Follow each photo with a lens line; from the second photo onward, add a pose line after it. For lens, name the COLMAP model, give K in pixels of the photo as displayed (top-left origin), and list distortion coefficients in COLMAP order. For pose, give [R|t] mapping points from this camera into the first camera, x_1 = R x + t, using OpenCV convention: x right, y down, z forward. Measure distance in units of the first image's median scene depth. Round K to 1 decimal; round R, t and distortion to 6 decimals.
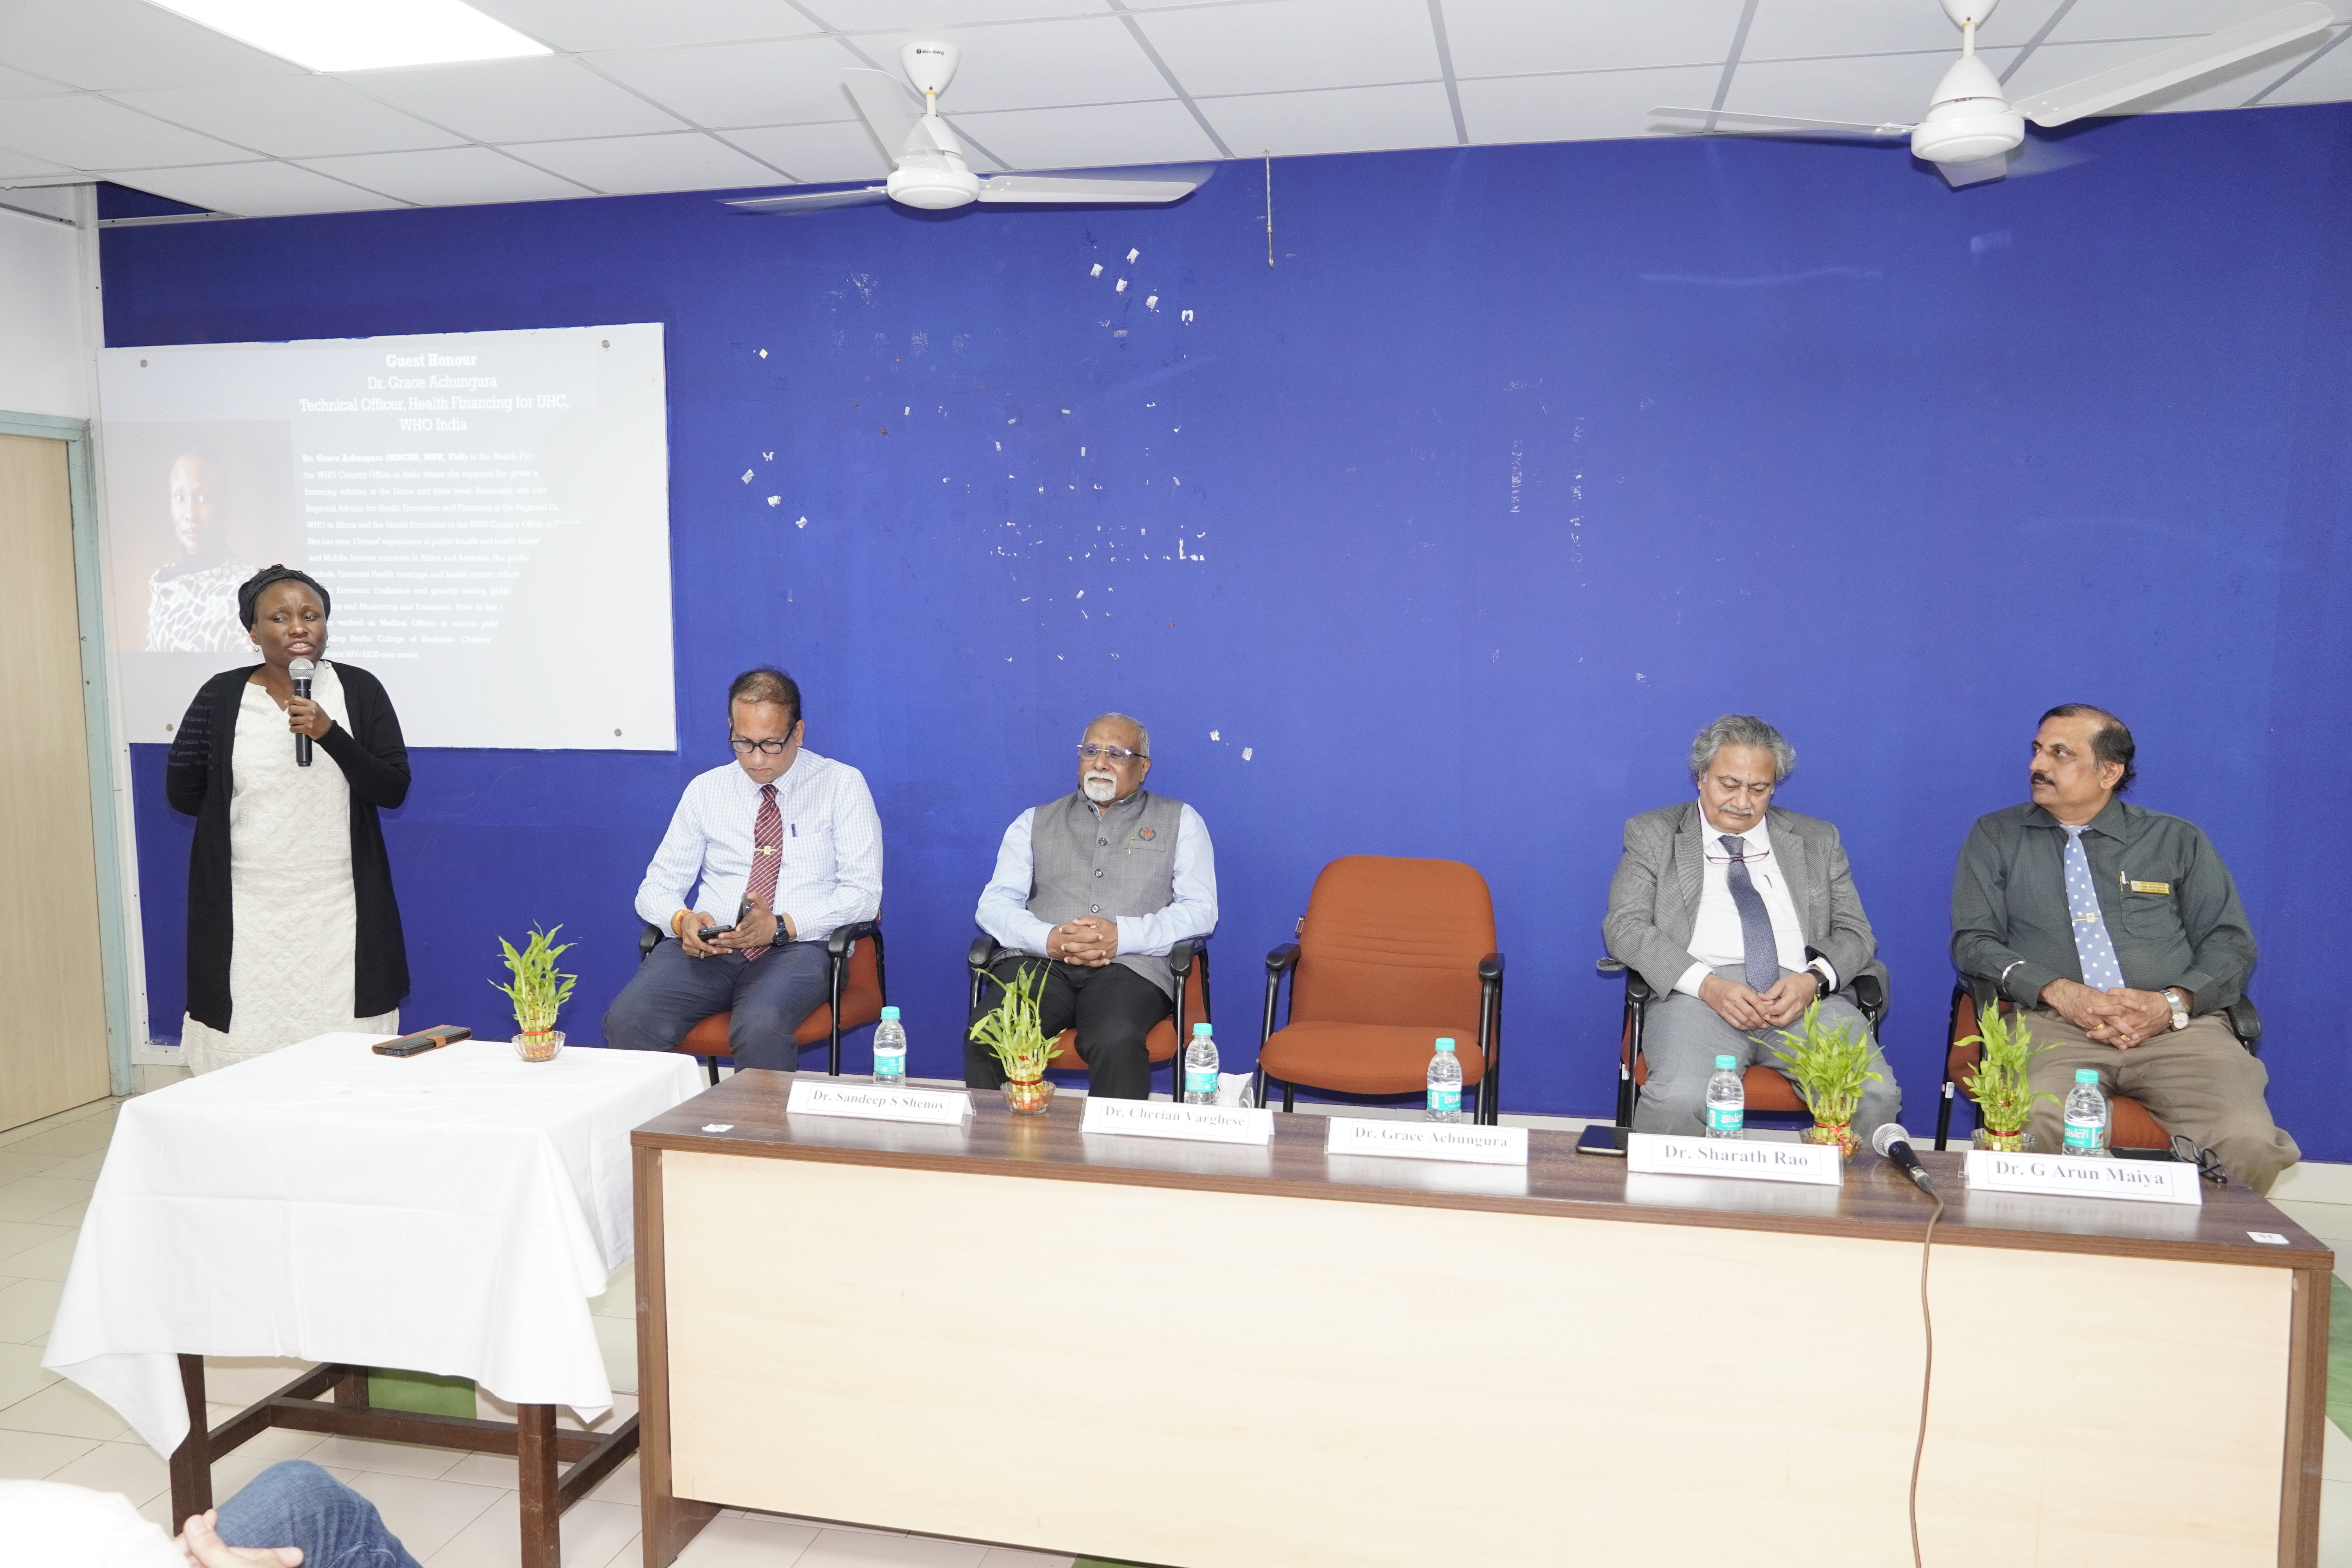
lens RADIAL K [[1754.2, 0, 1178.2], [0, 1754.2, 754.9], [0, 0, 1]] dist [-0.044420, 0.048522]
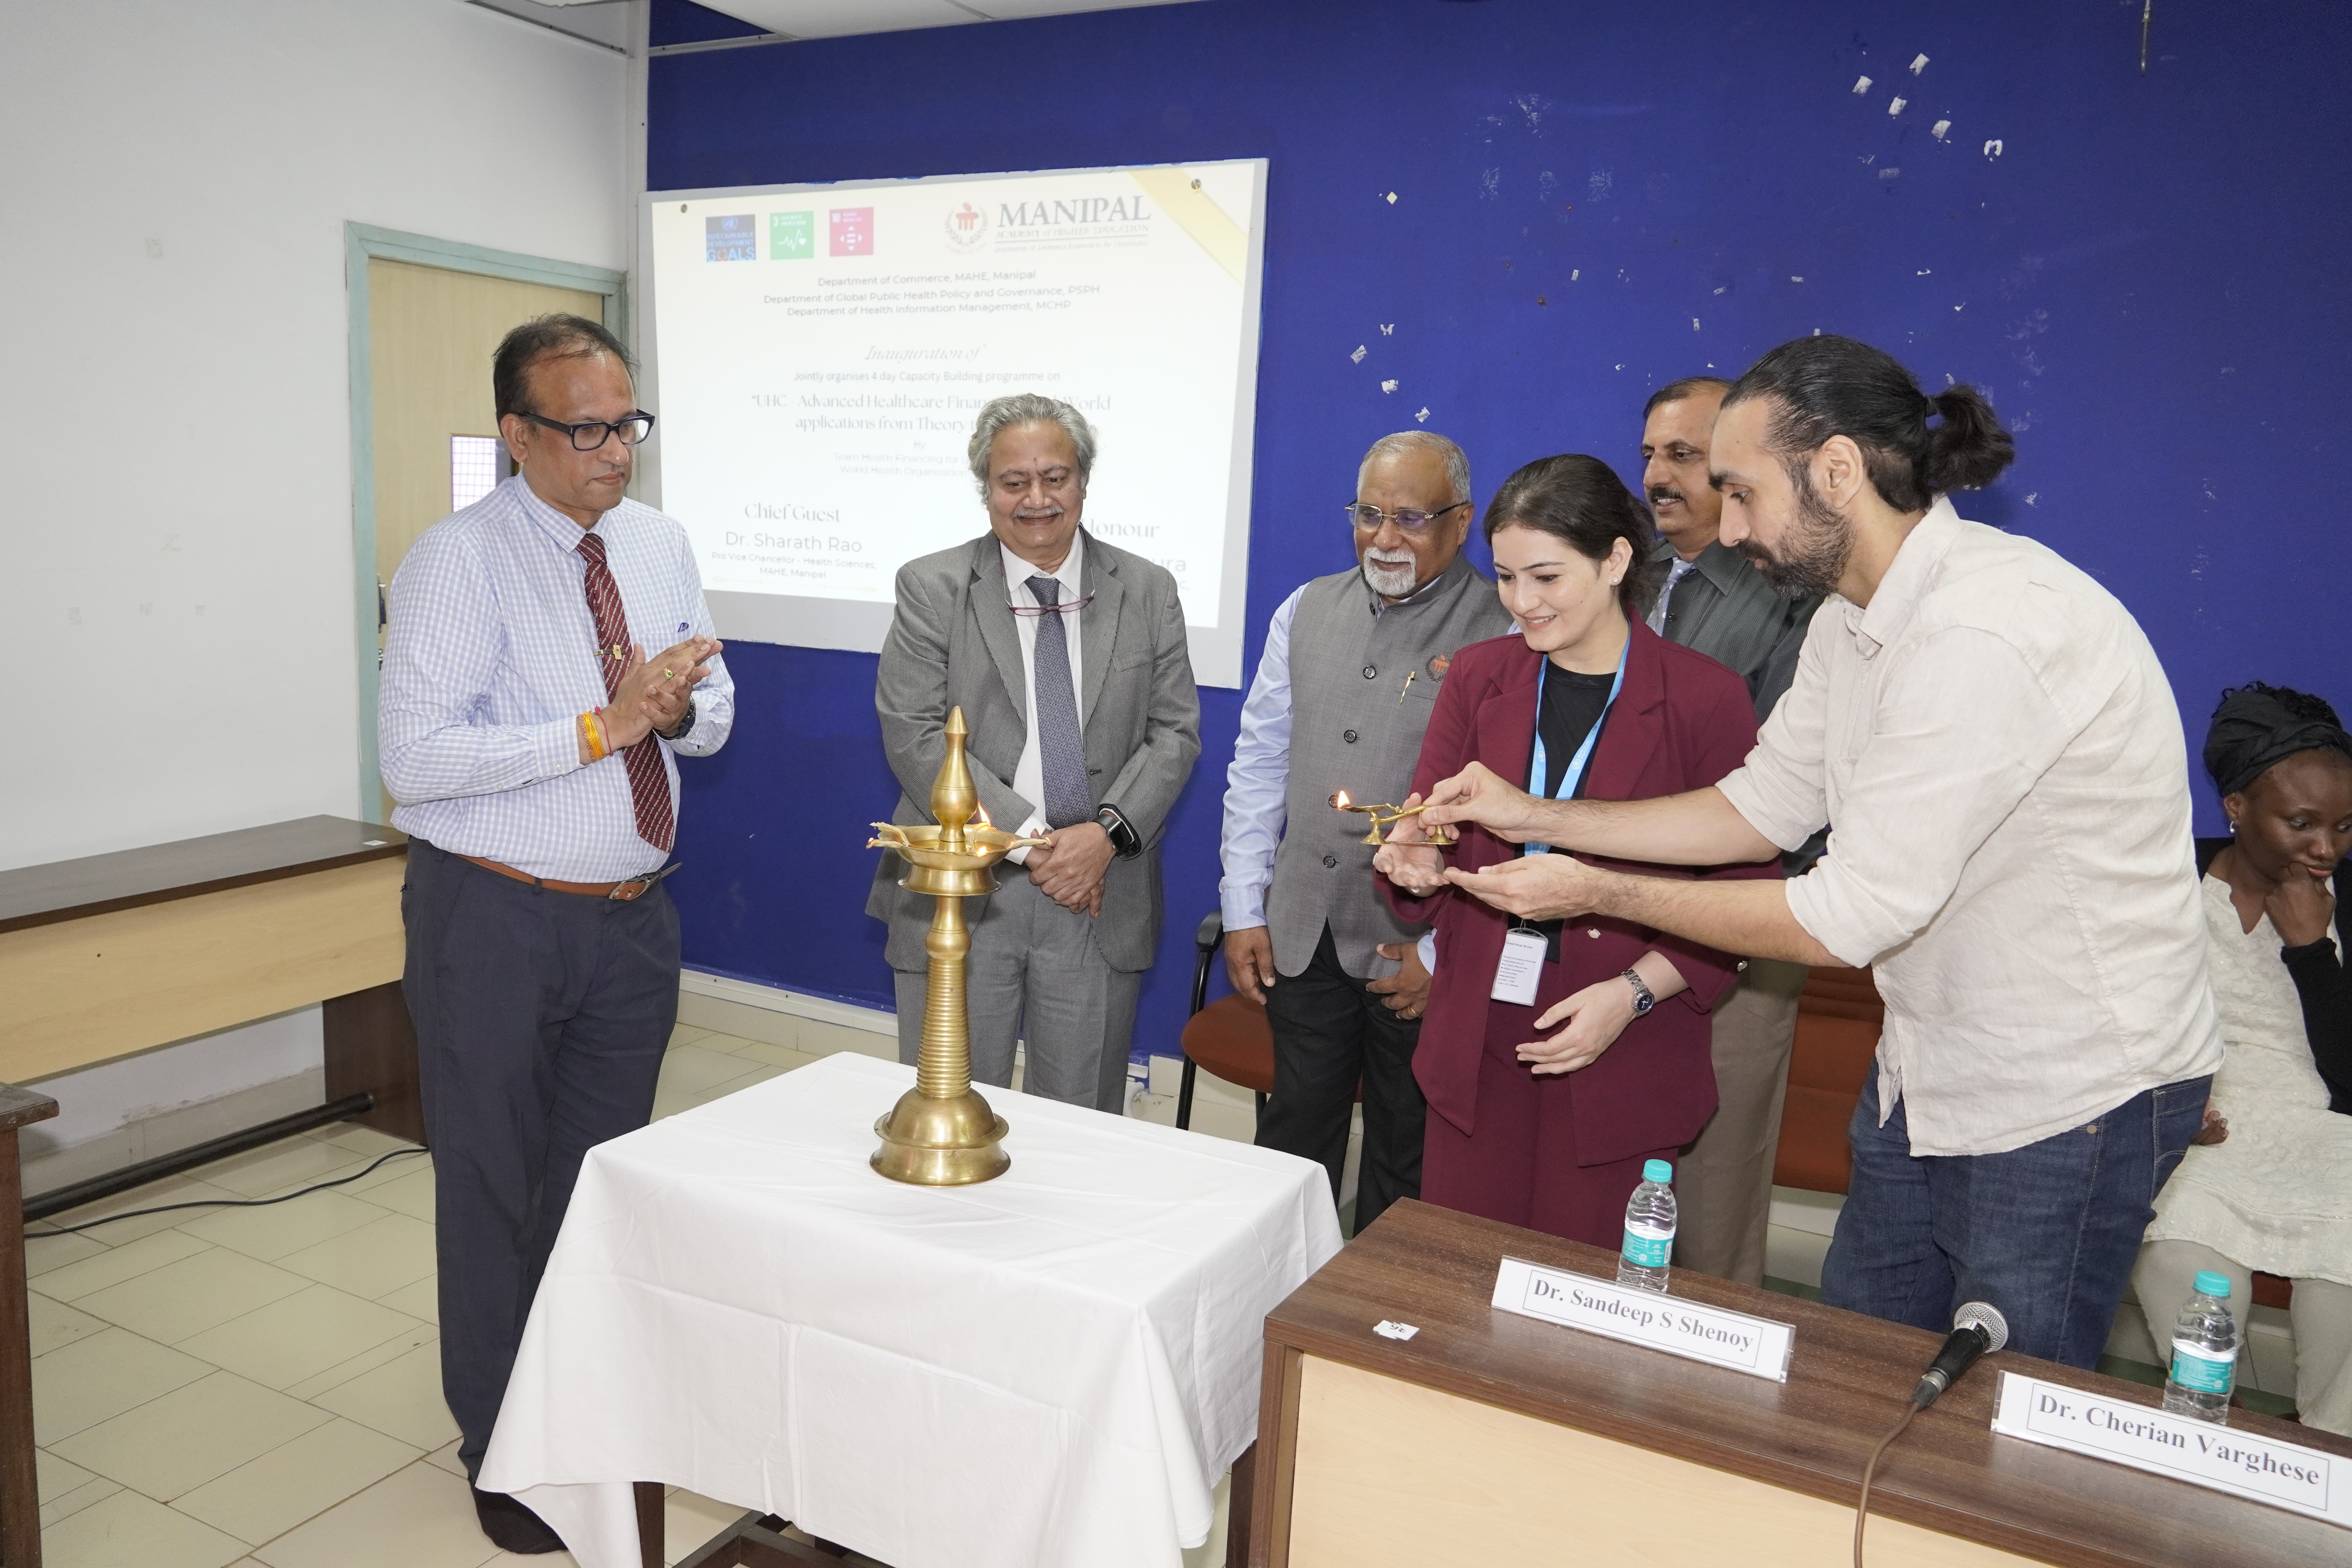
lens RADIAL K [[1754.2, 0, 1178.2], [0, 1754.2, 754.9], [0, 0, 1]] dist [-0.044420, 0.048522]
pose [[0.964705, 0.087092, -0.248516, -0.118746], [-0.075364, 0.995563, 0.056340, -0.017356], [0.252320, -0.035623, 0.966988, 0.215254]]
